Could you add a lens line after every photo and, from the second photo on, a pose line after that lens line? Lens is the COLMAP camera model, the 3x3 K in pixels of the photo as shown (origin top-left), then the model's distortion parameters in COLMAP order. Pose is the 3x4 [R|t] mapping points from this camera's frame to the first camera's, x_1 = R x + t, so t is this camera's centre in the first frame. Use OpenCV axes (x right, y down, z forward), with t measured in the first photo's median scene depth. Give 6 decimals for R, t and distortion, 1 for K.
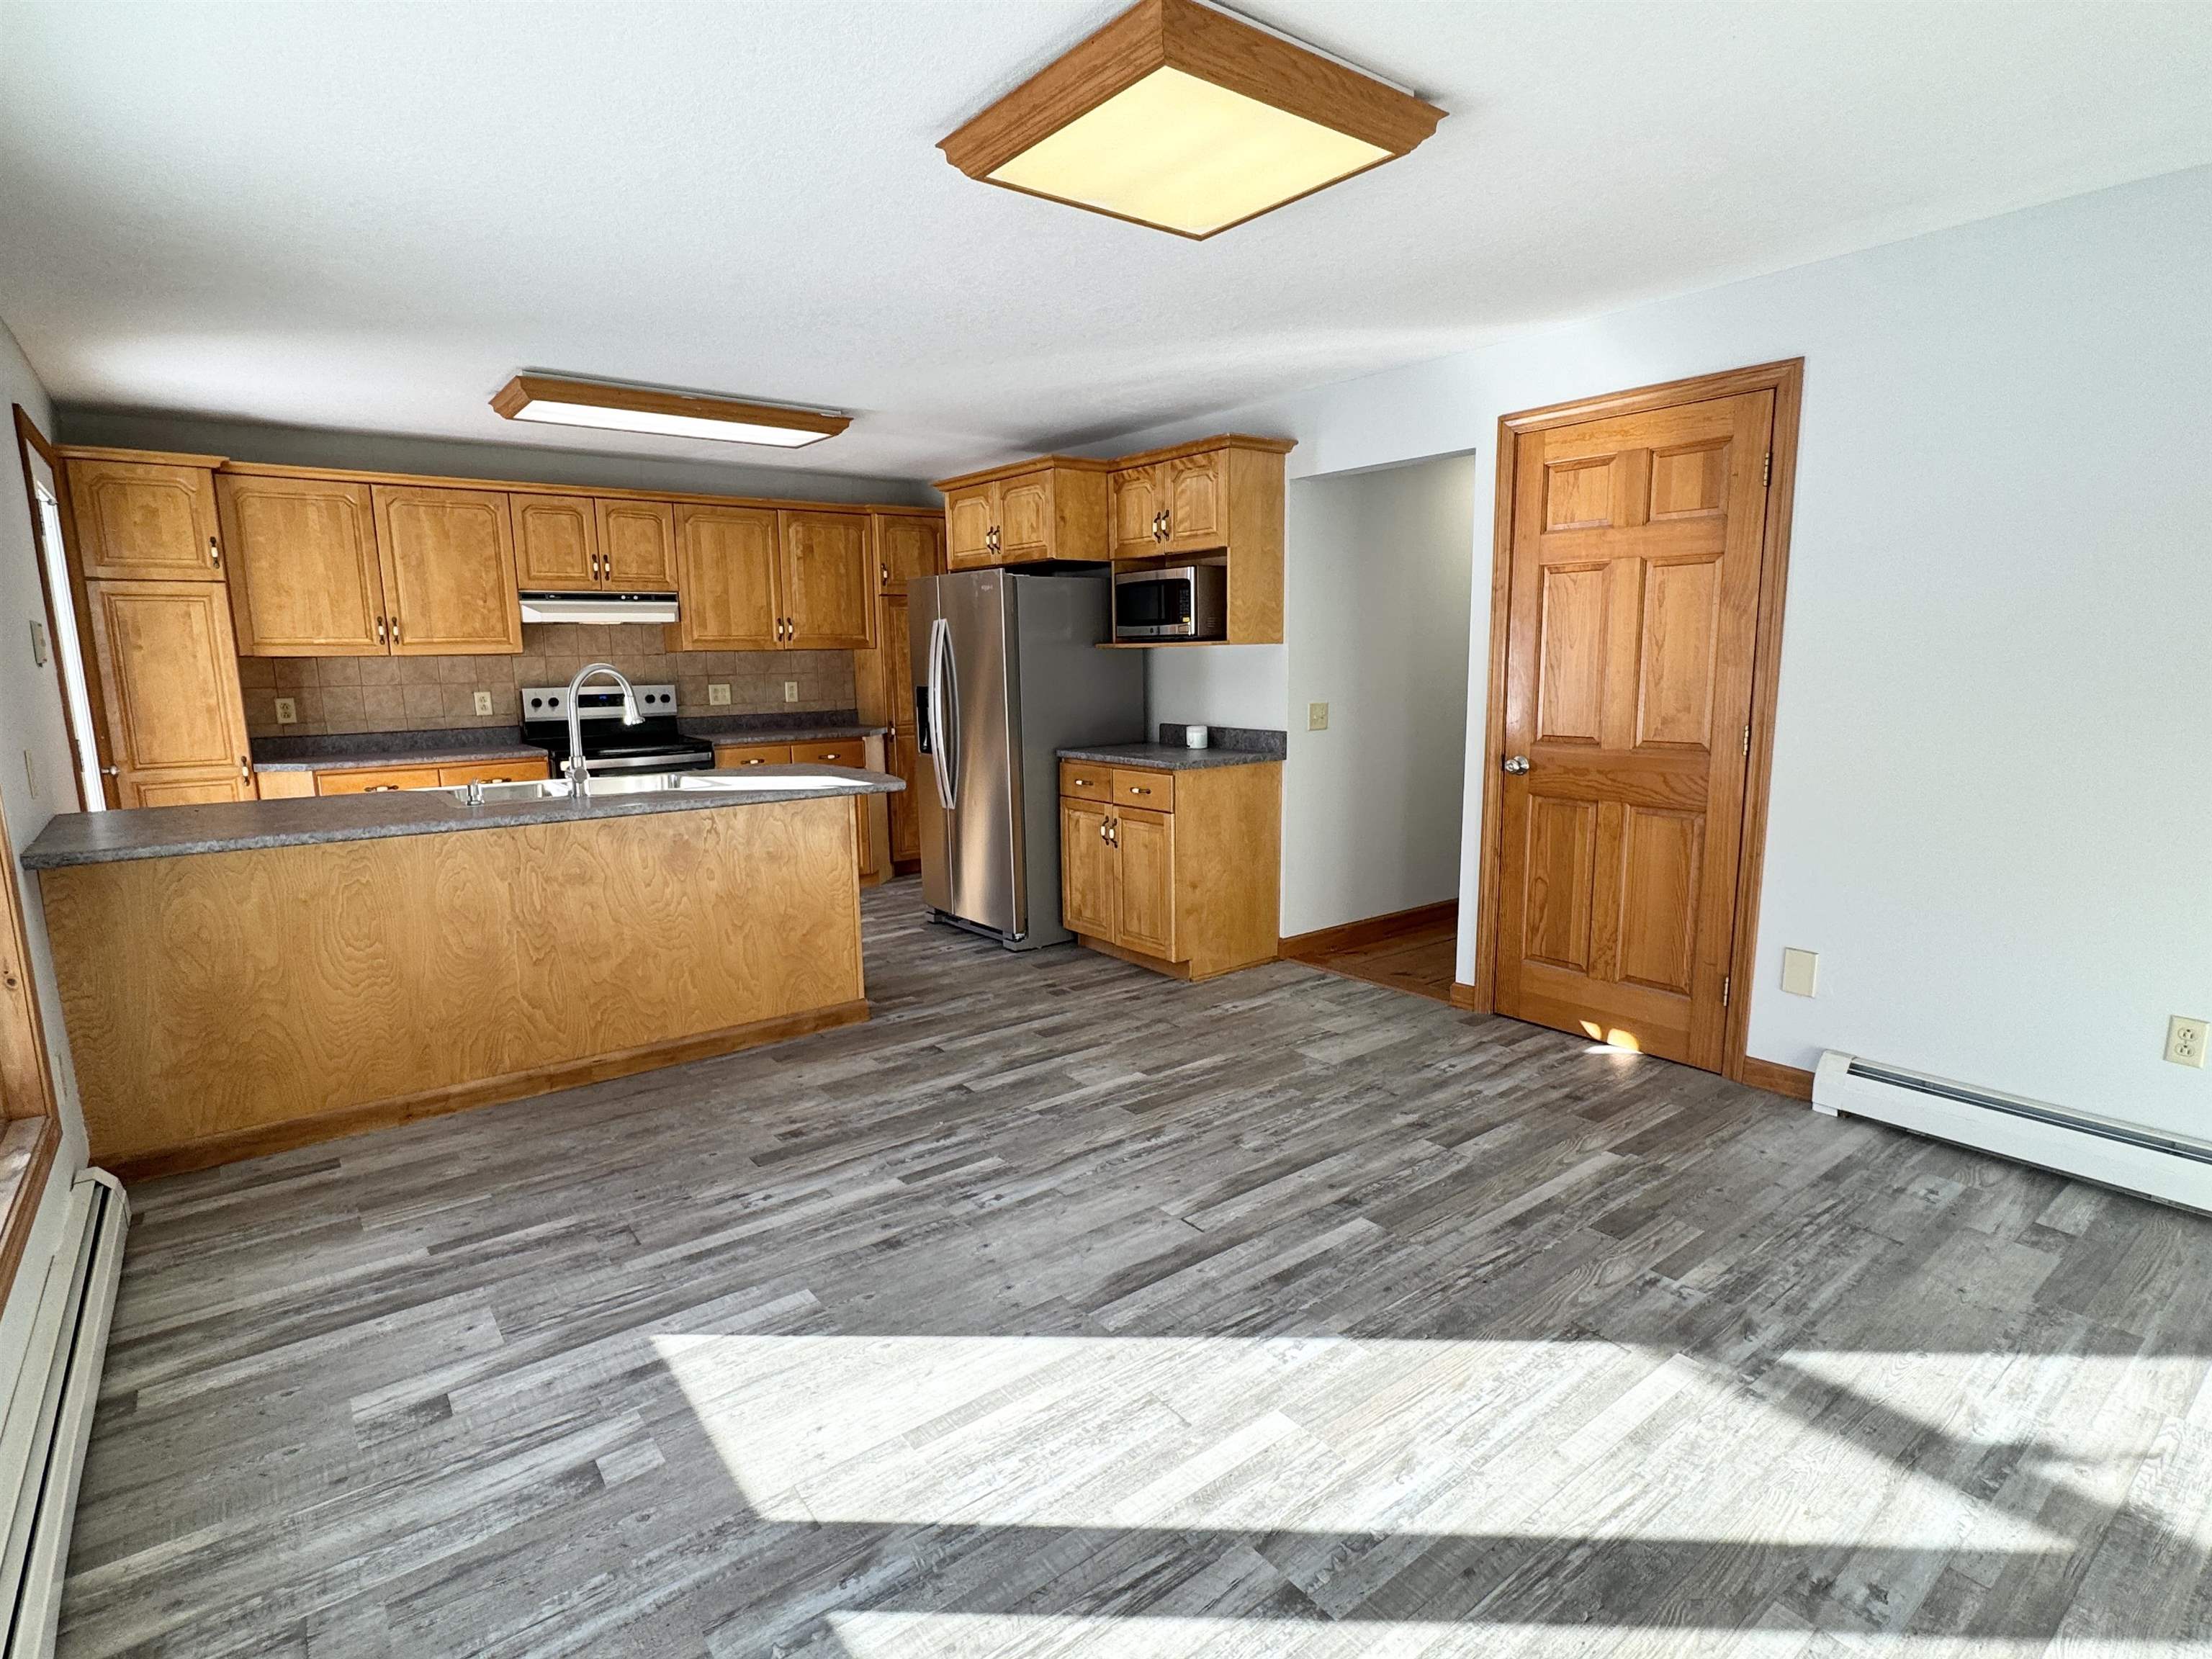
lens RADIAL K [[1134.5, 0, 1108.6], [0, 1134.5, 838.4], [0, 0, 1]] dist [-0.002039, 0.000950]
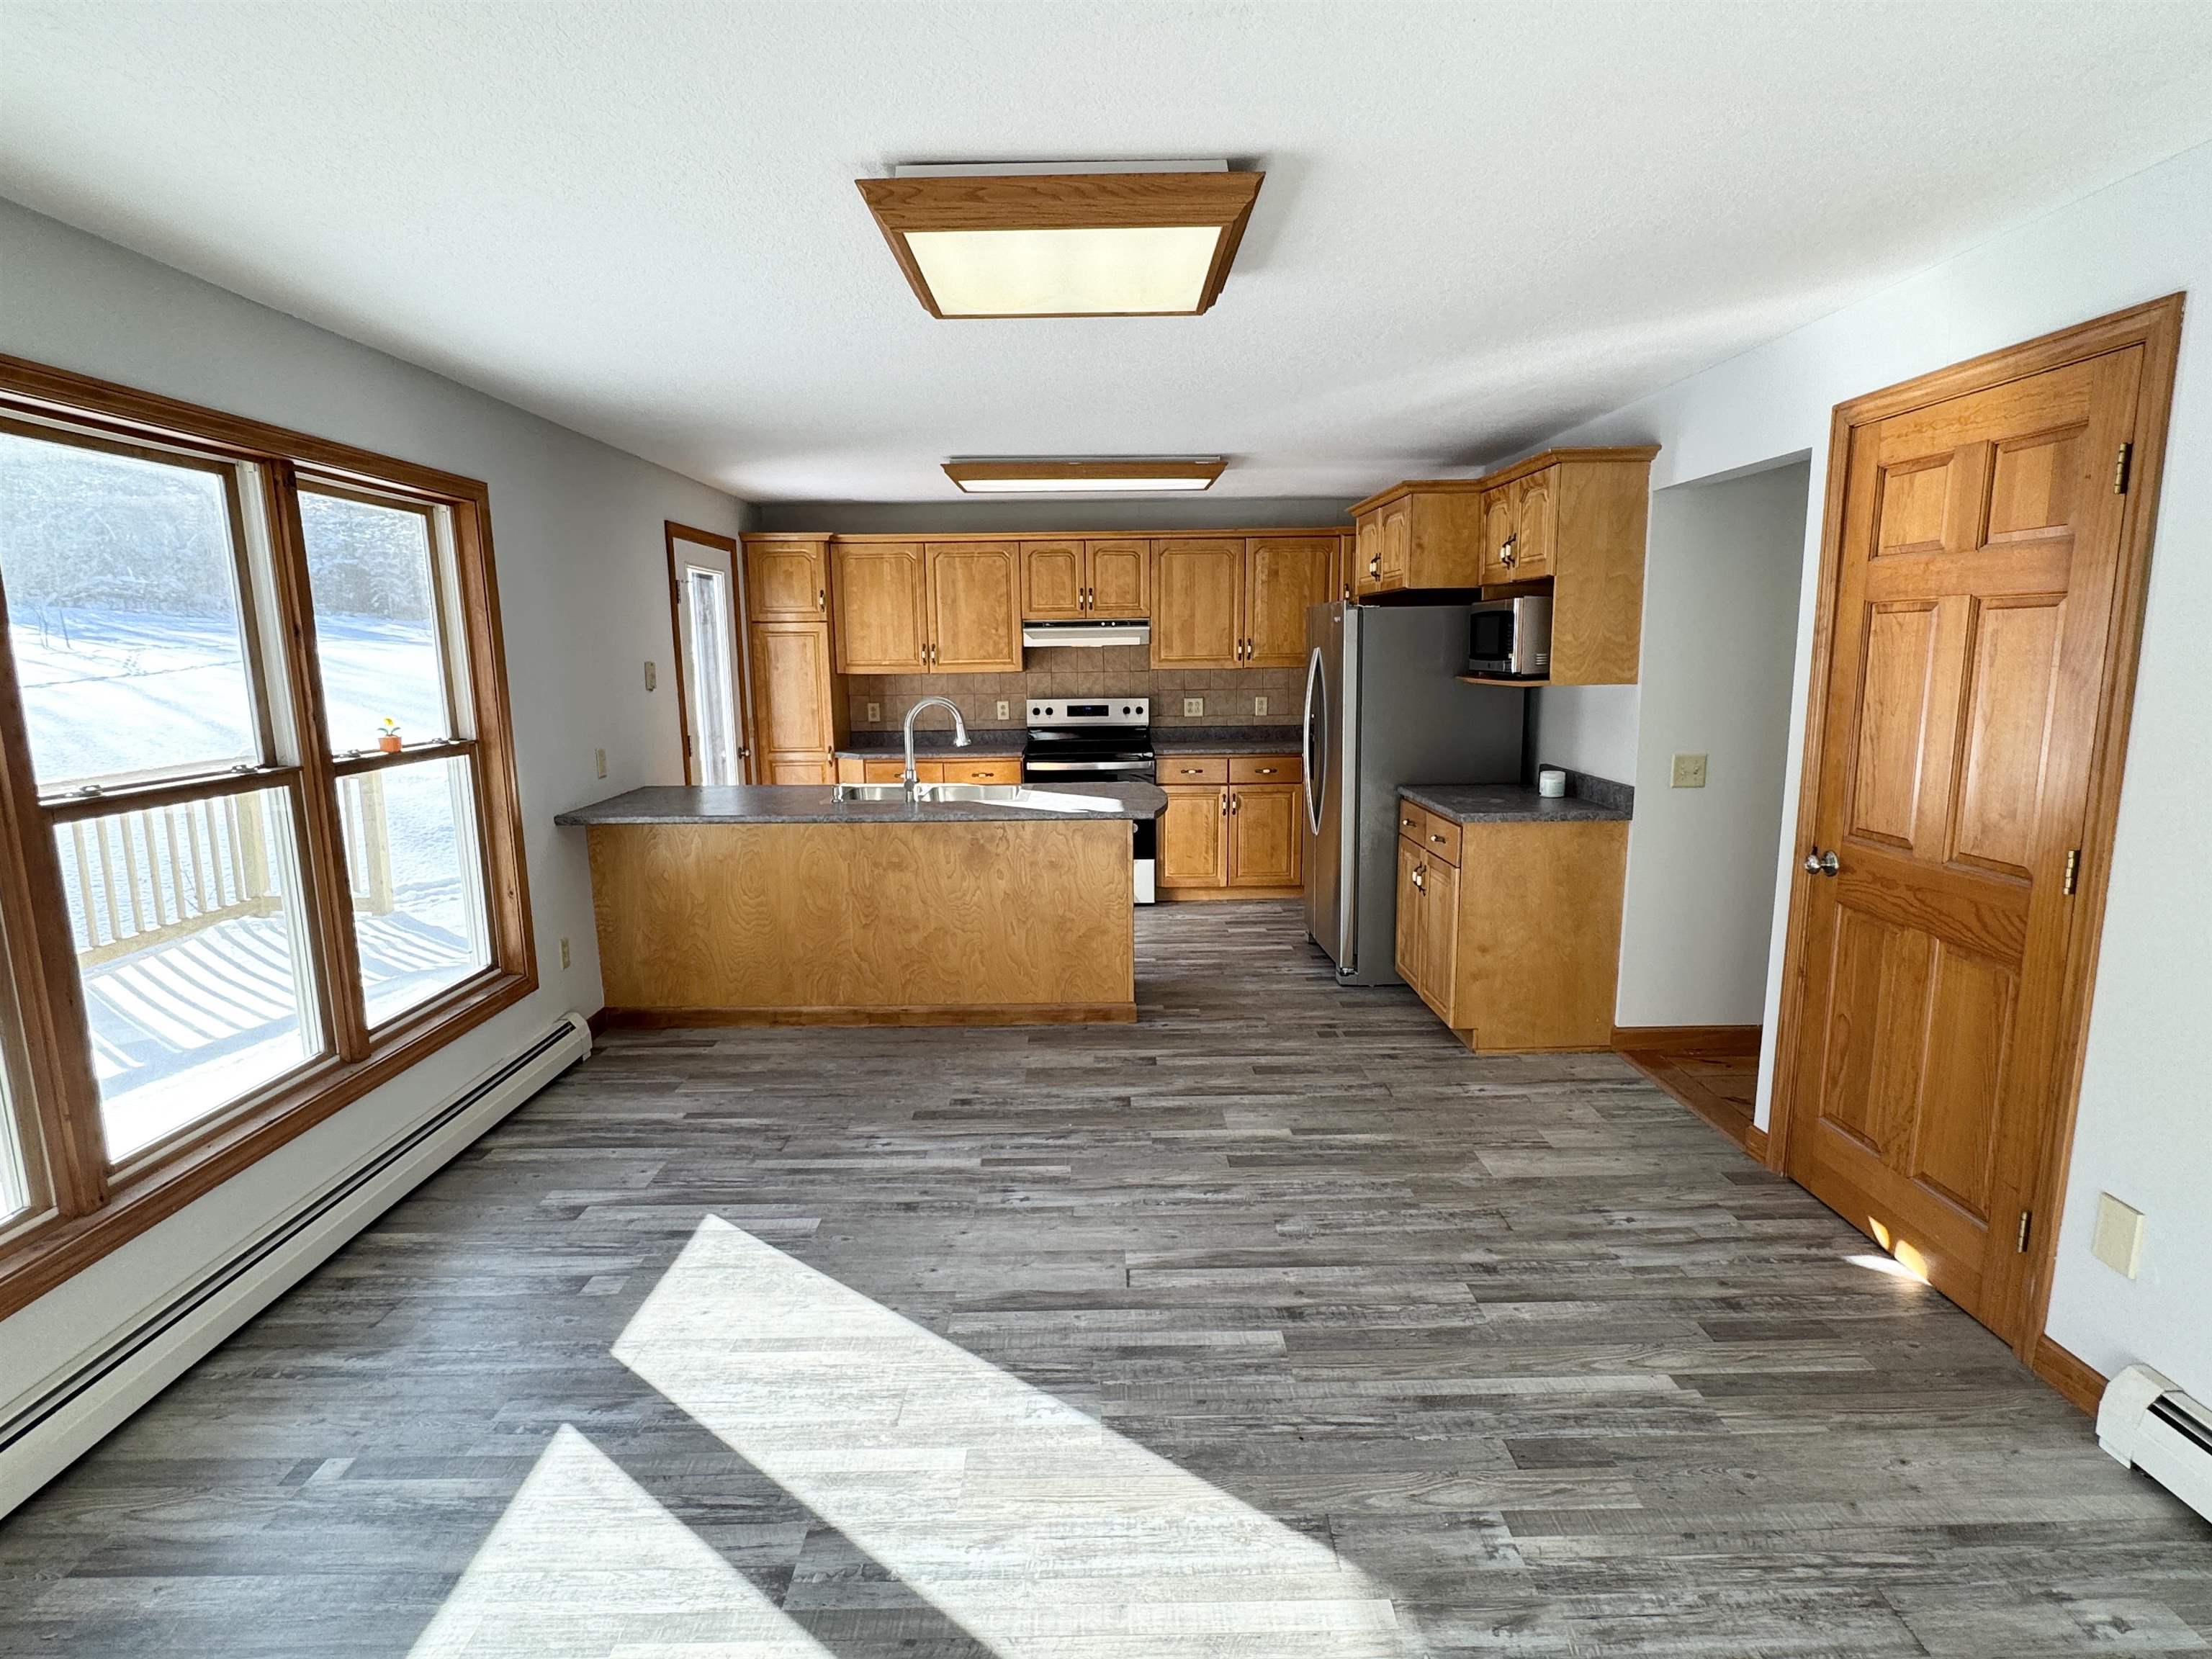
lens RADIAL K [[1133.4, 0, 1104.7], [0, 1133.4, 838.0], [0, 0, 1]] dist [-0.003230, 0.000311]
pose [[0.796325, 0.105447, -0.595607, 0.446135], [-0.097395, 0.994192, 0.045796, -0.072302], [0.596976, 0.021540, 0.801970, 0.108594]]
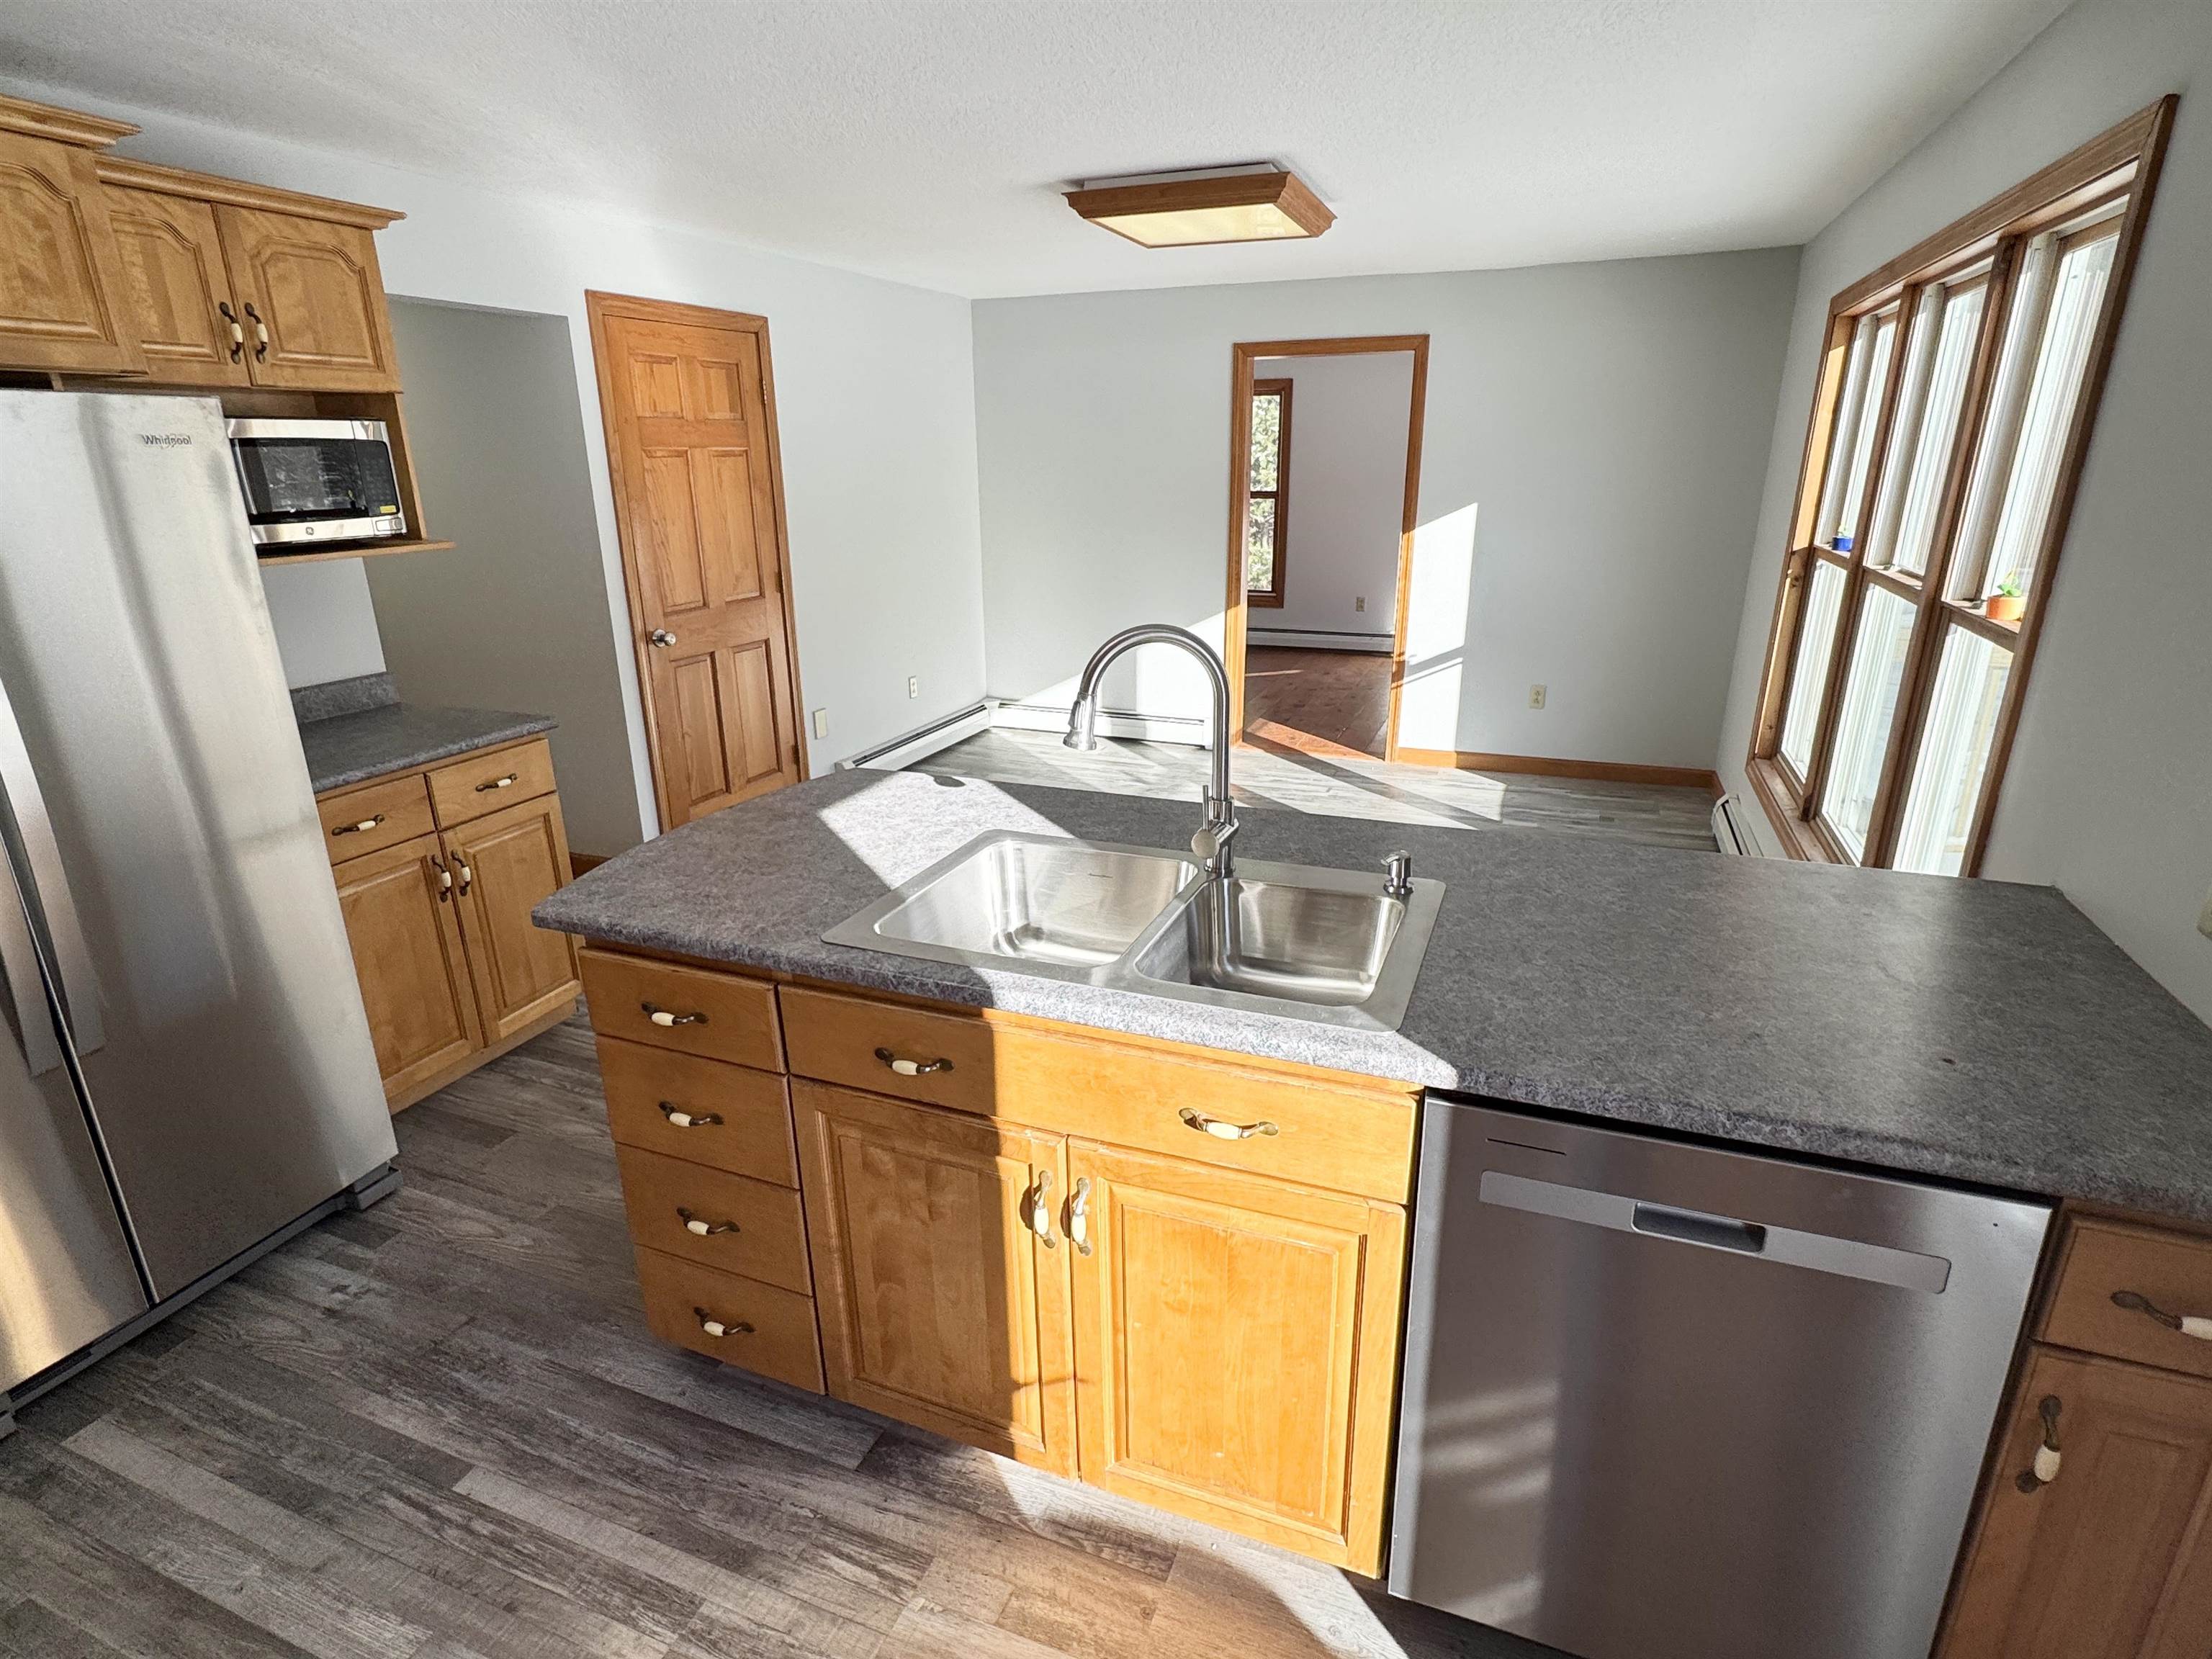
lens RADIAL K [[1134.5, 0, 1108.6], [0, 1134.5, 838.4], [0, 0, 1]] dist [-0.002039, 0.000950]
pose [[-0.506244, -0.261923, 0.821653, -0.837839], [0.157549, 0.908639, 0.386722, -0.254382], [-0.847877, 0.325226, -0.418727, 1.209599]]
